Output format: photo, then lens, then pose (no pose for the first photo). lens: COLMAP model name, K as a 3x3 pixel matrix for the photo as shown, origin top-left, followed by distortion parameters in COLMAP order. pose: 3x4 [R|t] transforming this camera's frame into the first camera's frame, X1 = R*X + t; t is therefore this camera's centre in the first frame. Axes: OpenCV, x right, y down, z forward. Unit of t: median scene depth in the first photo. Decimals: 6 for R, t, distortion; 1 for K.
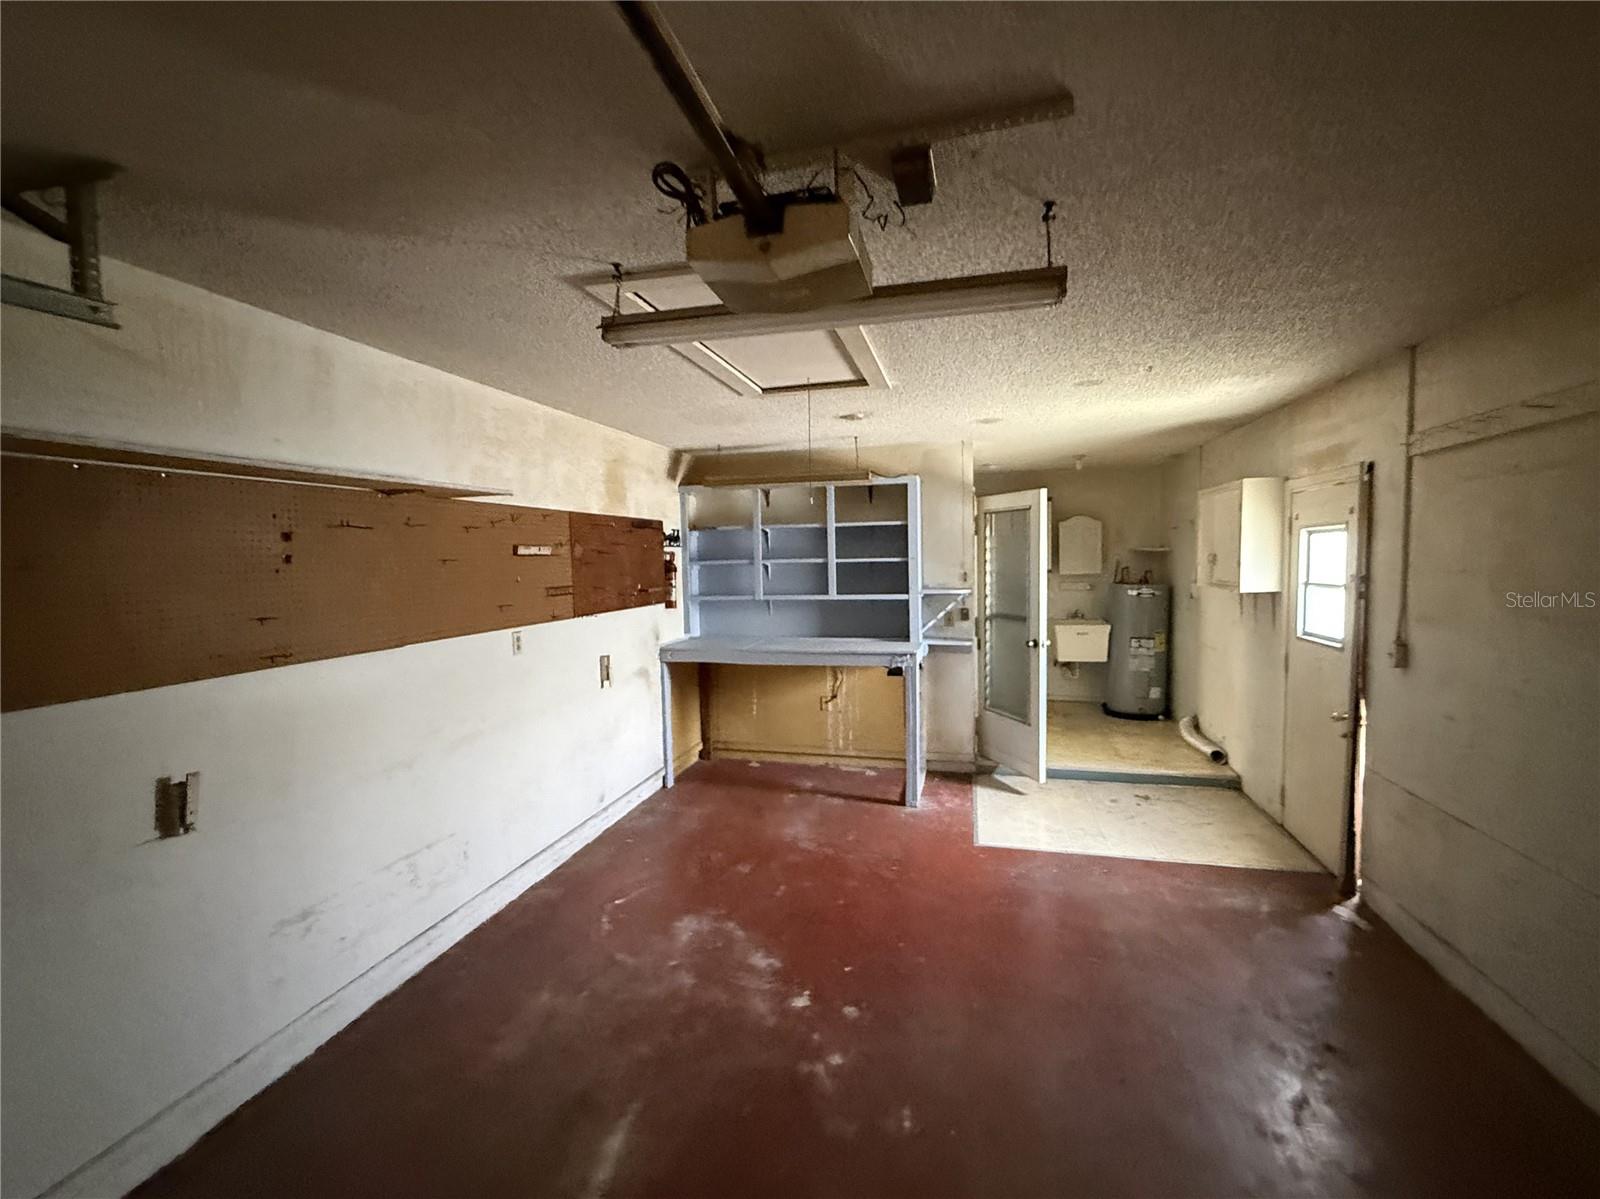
lens RADIAL K [[650.6, 0, 808.4], [0, 650.6, 594.3], [0, 0, 1]] dist [0.001032, -0.000130]
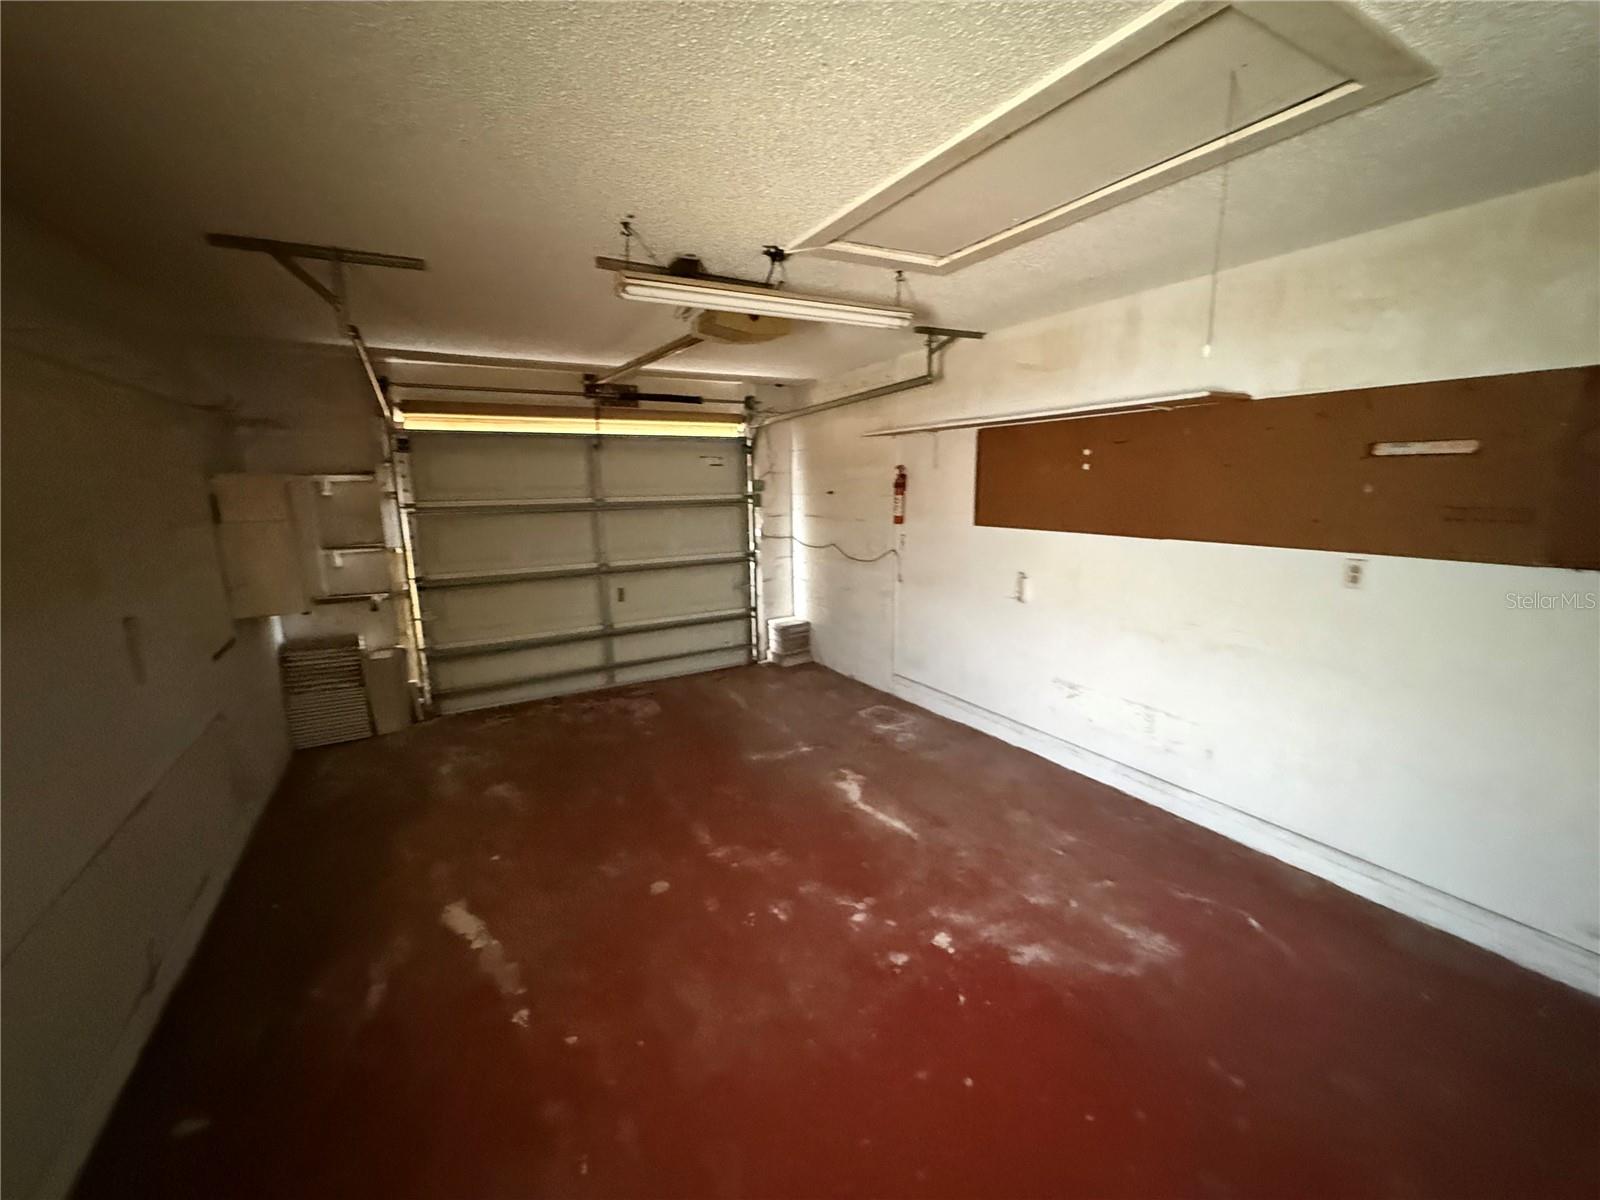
lens RADIAL K [[650.6, 0, 803.6], [0, 650.6, 600.4], [0, 0, 1]] dist [0.001032, -0.000130]
pose [[-0.696226, 0.167808, -0.697933, 0.640827], [-0.010031, 0.969922, 0.243210, -0.088076], [0.717753, 0.176330, -0.673601, 1.250697]]
